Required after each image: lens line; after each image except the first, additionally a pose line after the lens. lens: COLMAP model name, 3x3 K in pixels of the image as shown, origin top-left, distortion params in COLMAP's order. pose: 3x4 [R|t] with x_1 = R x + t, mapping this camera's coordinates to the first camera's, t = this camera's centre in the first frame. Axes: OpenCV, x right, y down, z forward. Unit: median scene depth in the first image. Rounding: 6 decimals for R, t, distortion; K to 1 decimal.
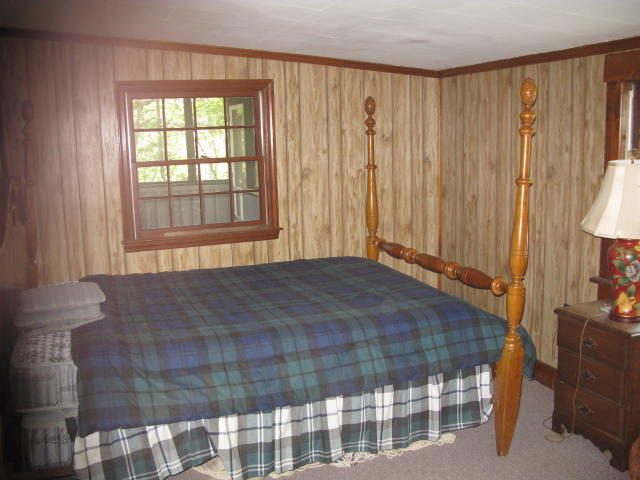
lens RADIAL K [[647.8, 0, 320.0], [0, 647.8, 240.0], [0, 0, 1]] dist [-0.208177, 0.243922]
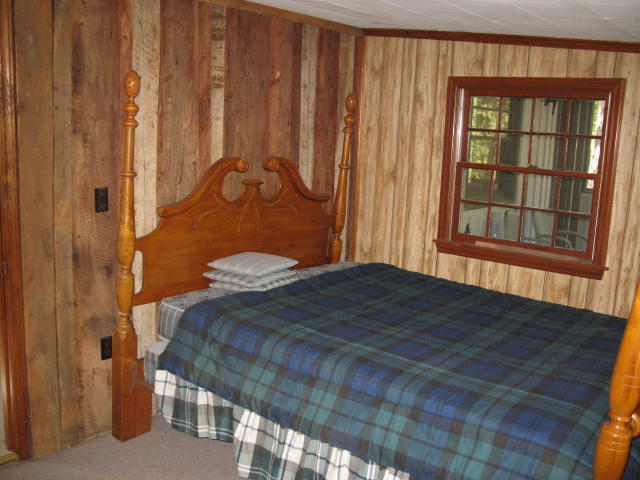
lens RADIAL K [[647.8, 0, 320.0], [0, 647.8, 240.0], [0, 0, 1]] dist [-0.208177, 0.243922]
pose [[0.515115, 0.203587, -0.832592, 0.414323], [-0.201672, 0.972899, 0.113122, -0.072213], [0.833057, 0.109639, 0.542213, 0.308924]]
